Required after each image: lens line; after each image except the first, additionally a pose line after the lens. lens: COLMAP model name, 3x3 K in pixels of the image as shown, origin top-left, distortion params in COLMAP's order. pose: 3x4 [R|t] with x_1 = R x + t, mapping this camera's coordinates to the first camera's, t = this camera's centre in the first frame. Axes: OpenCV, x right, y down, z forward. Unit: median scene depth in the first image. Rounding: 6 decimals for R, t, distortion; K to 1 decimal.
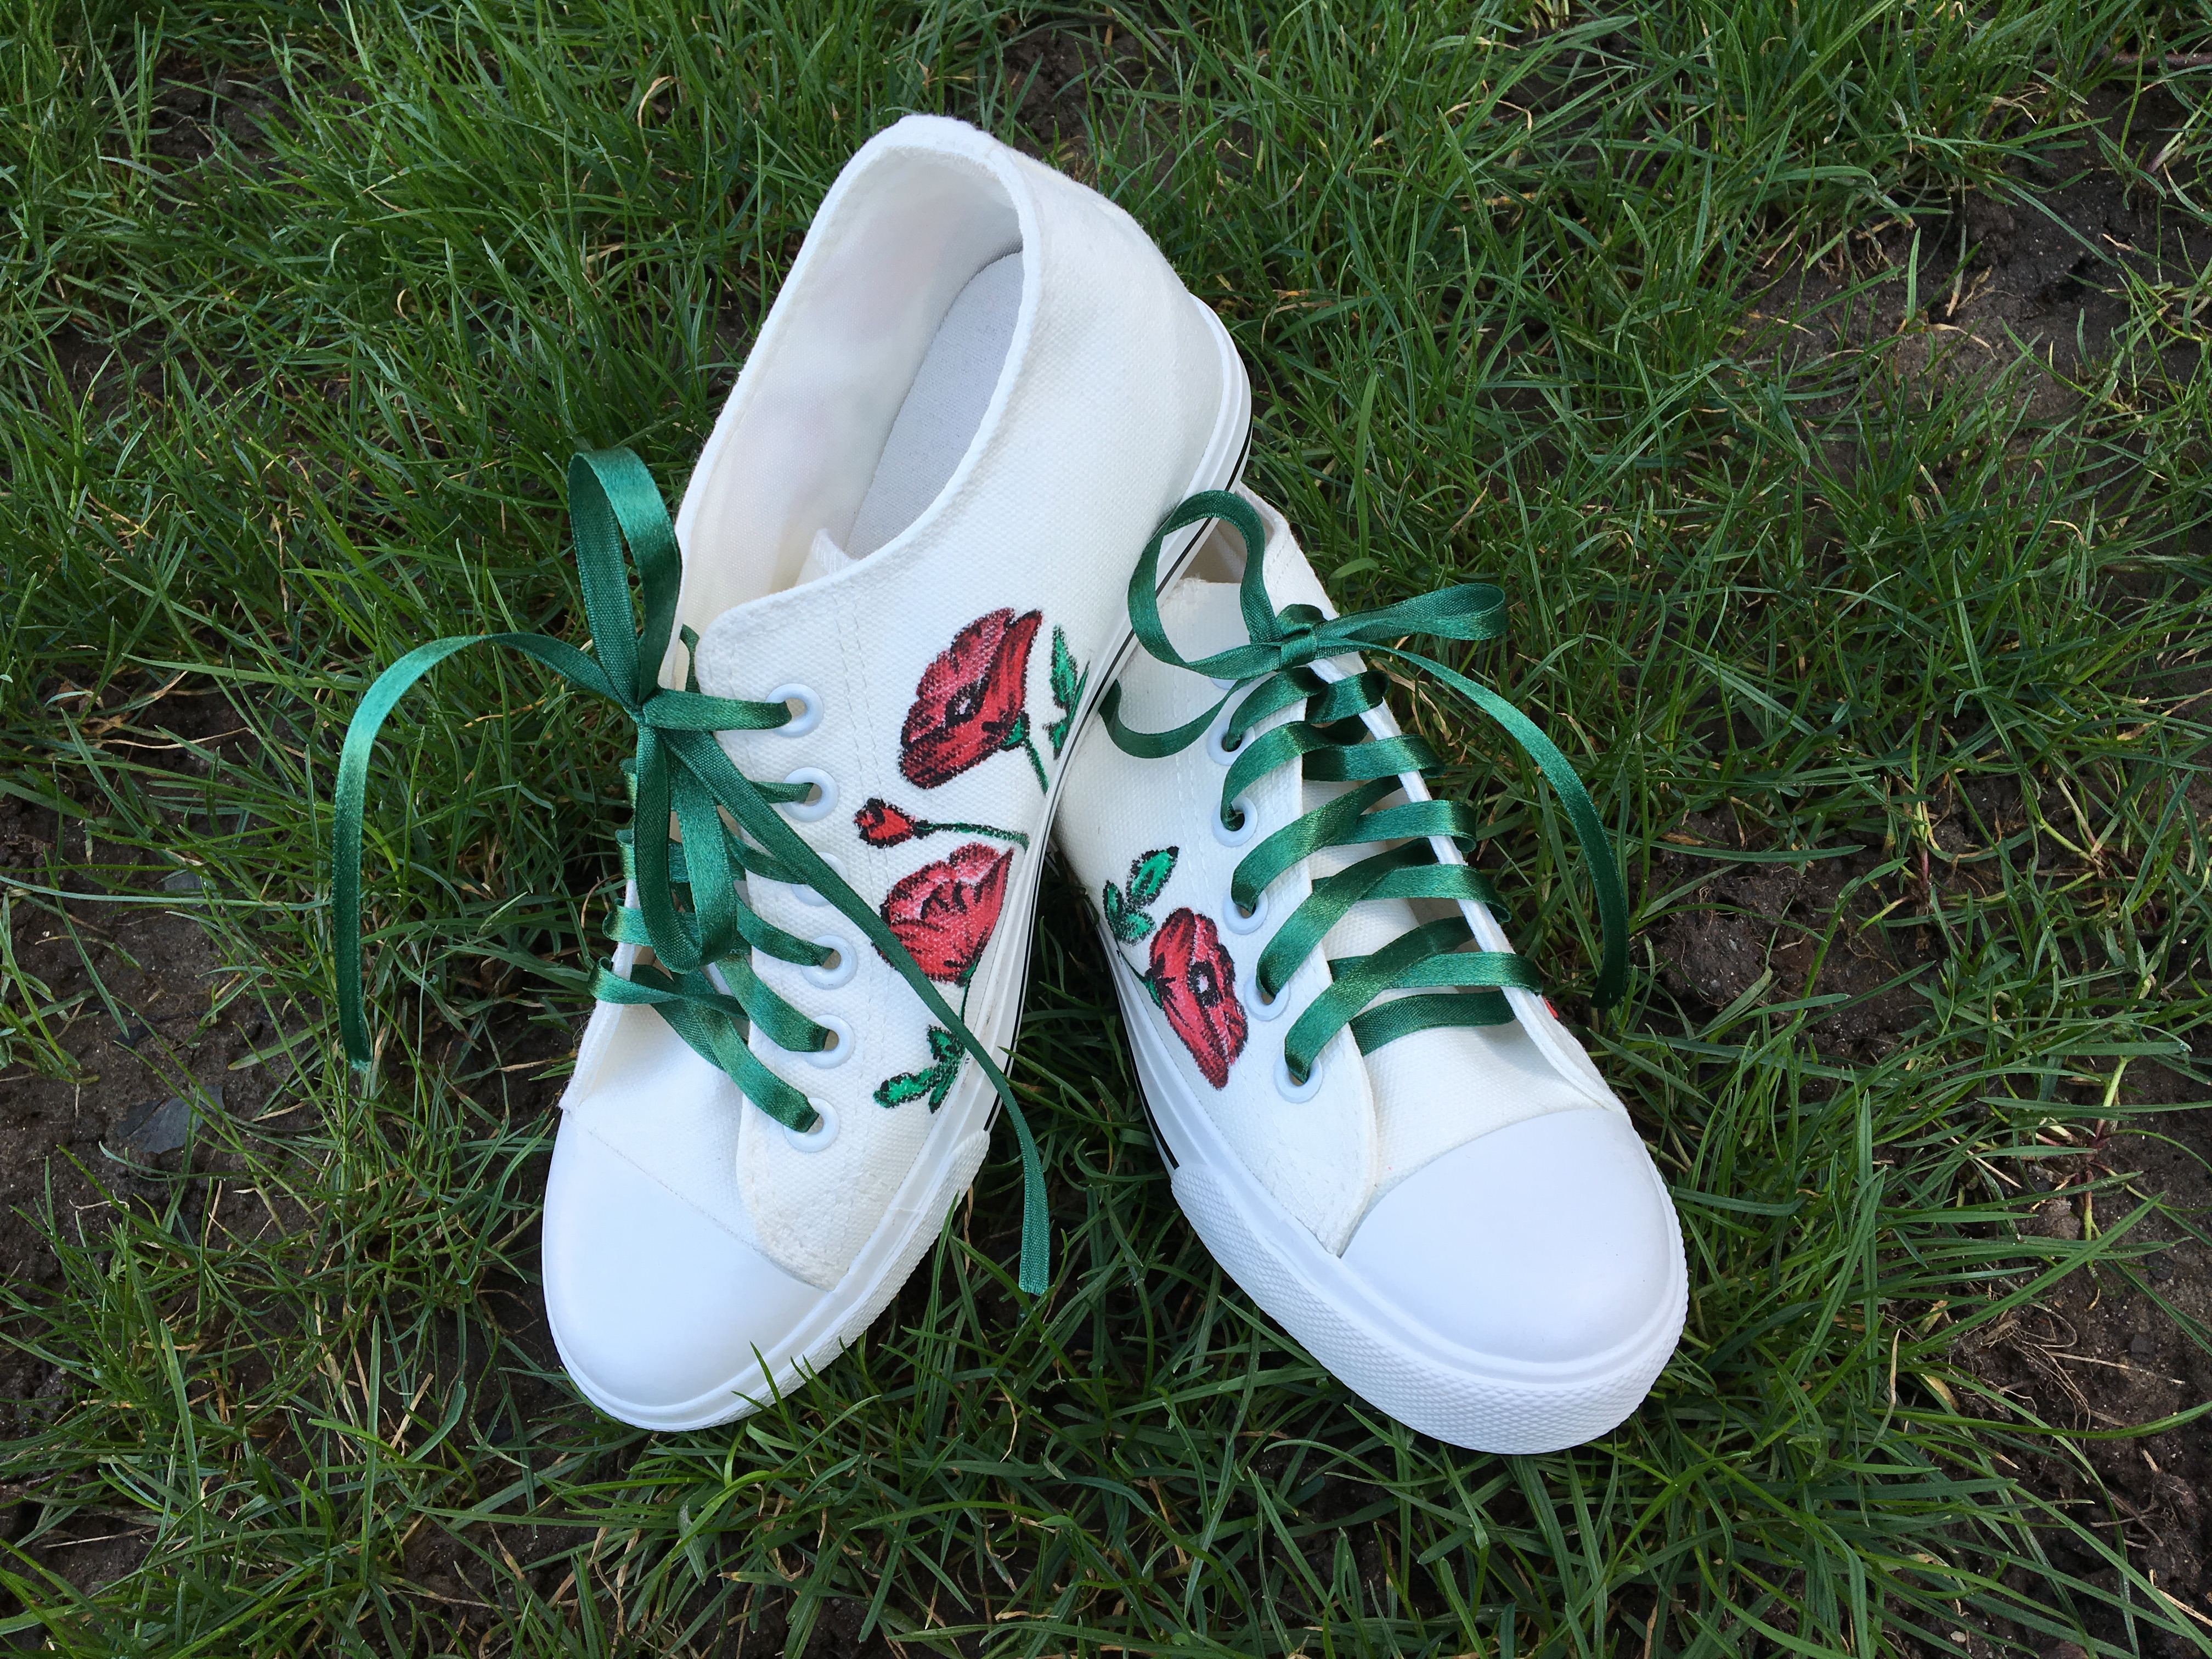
lens RADIAL K [[2070.4, 0, 1092.3], [0, 2070.4, 793.3], [0, 0, 1]] dist [0.001130, -0.013733]
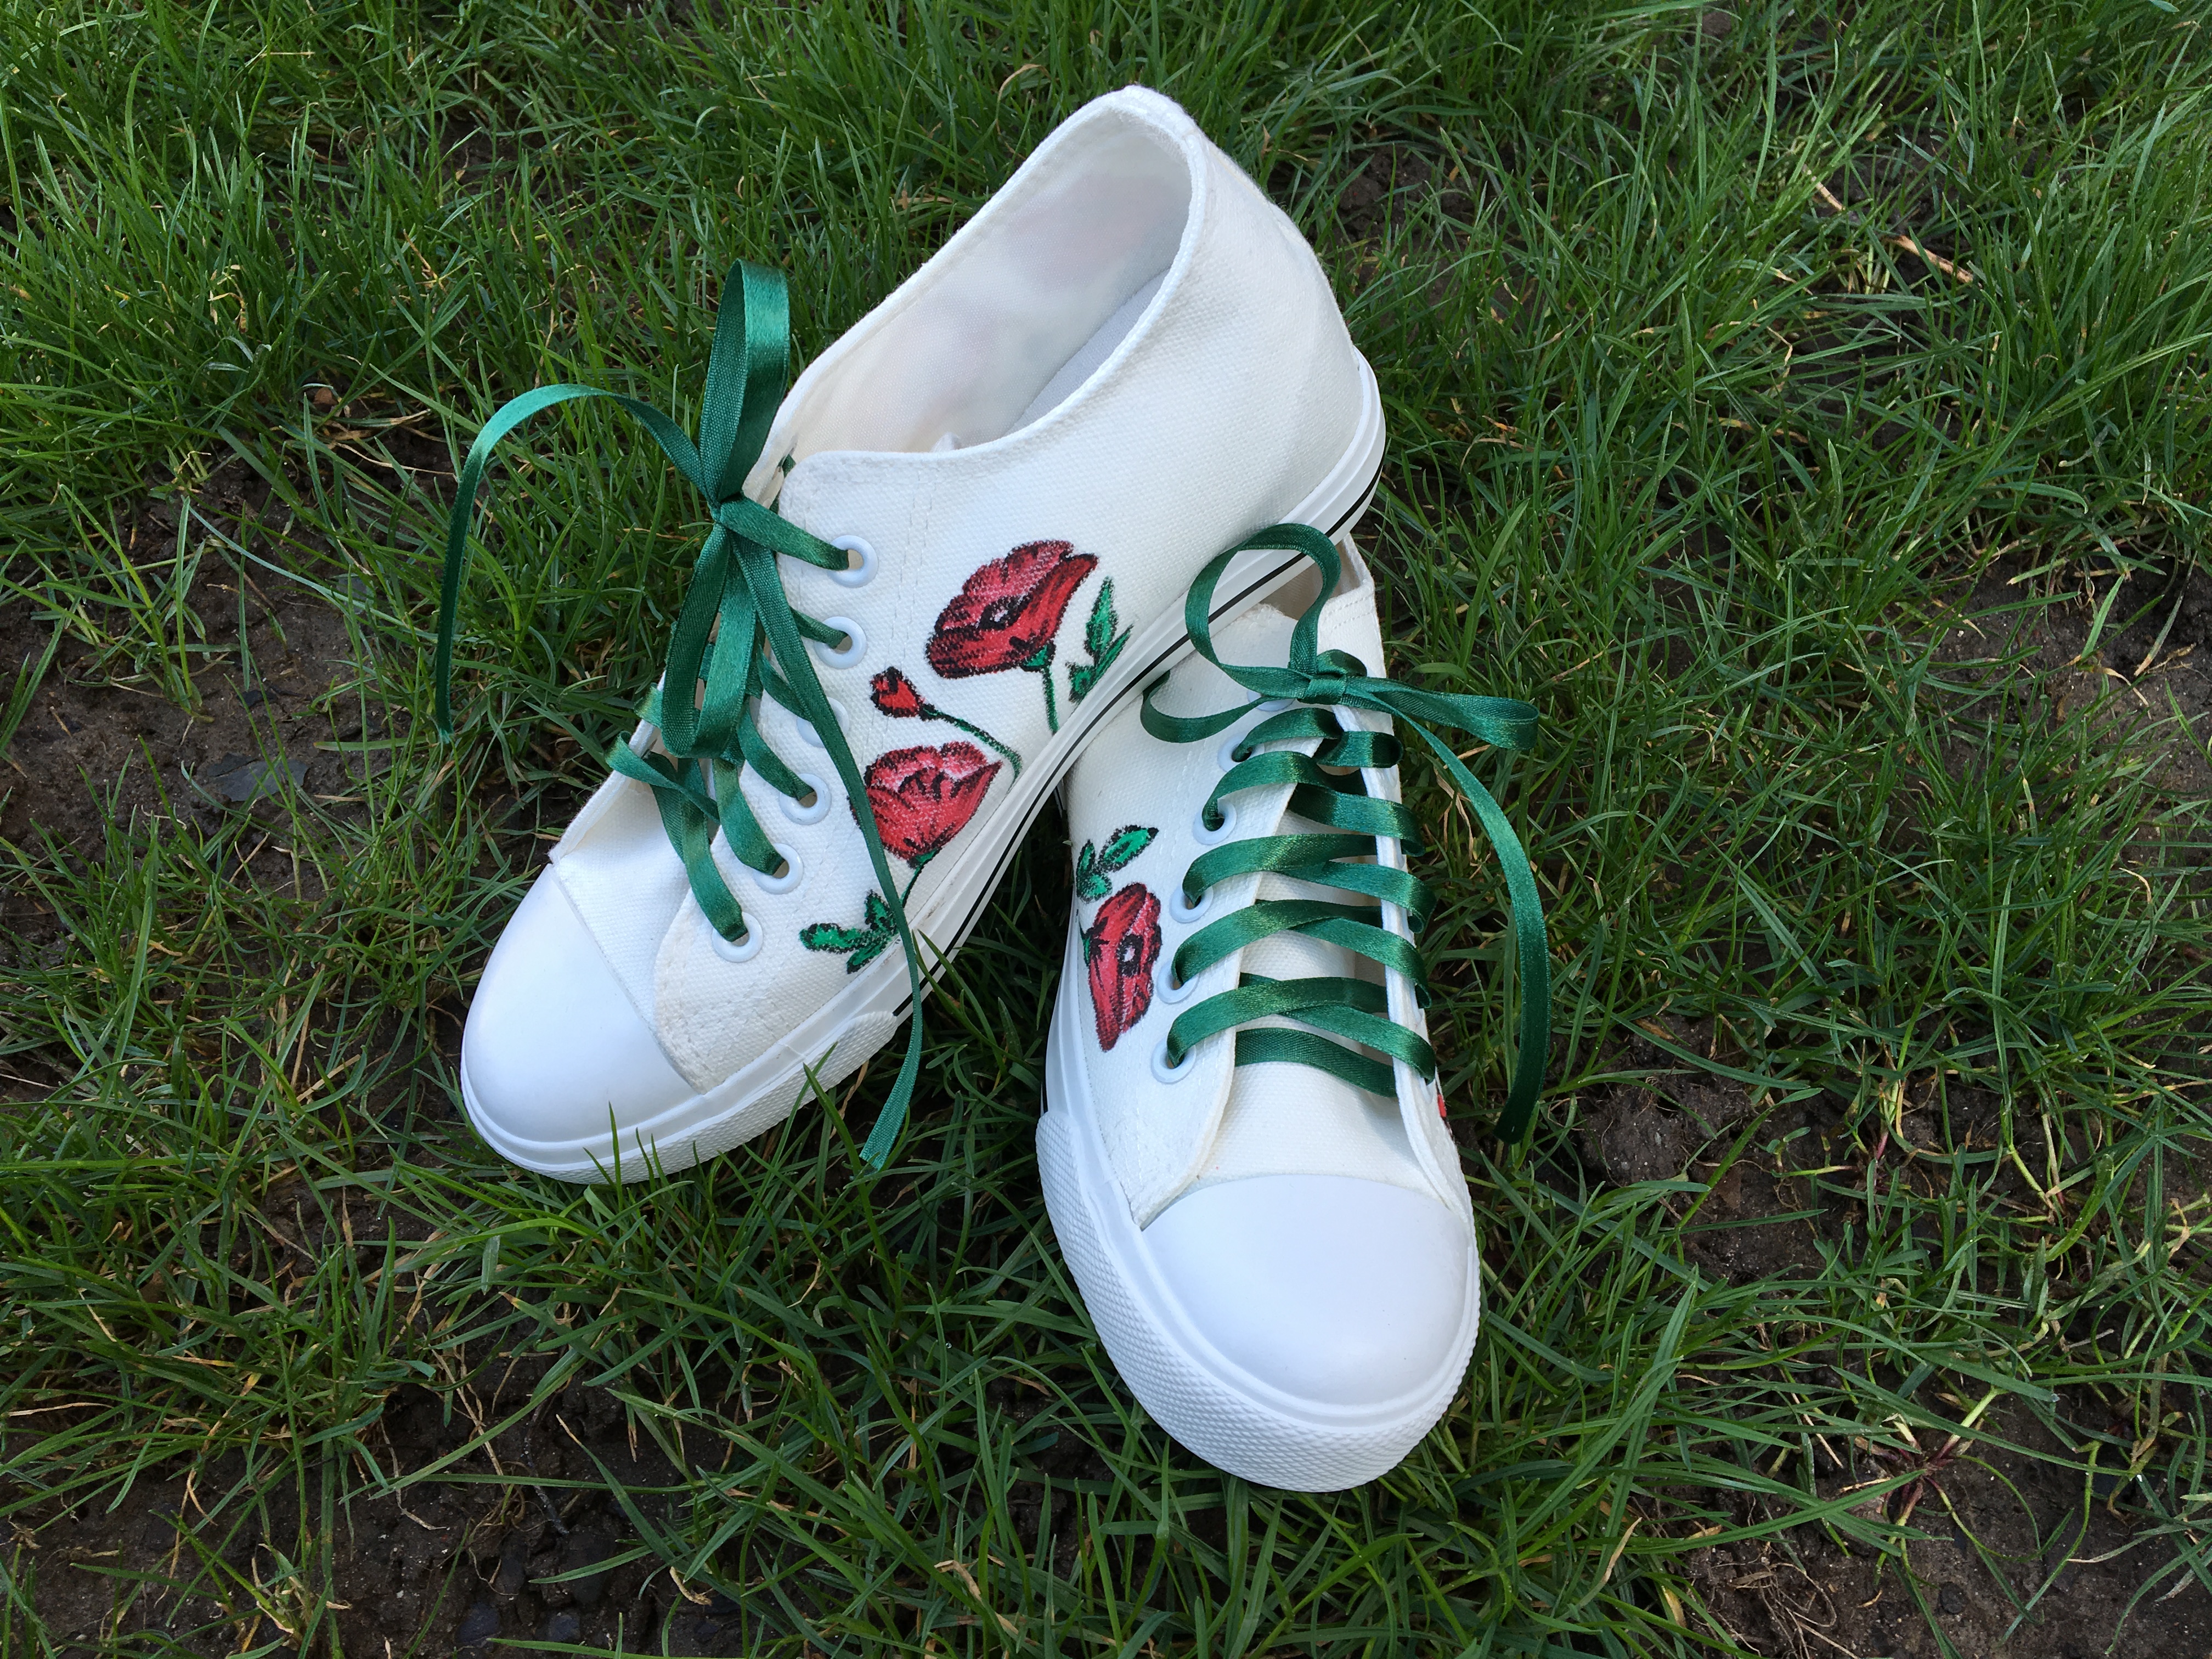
lens RADIAL K [[2070.4, 0, 1092.3], [0, 2070.4, 793.3], [0, 0, 1]] dist [0.001130, -0.013733]
pose [[0.926428, 0.352494, -0.132206, 0.150626], [-0.360900, 0.931500, -0.045384, 0.072576], [0.107152, 0.089758, 0.990183, -0.051930]]
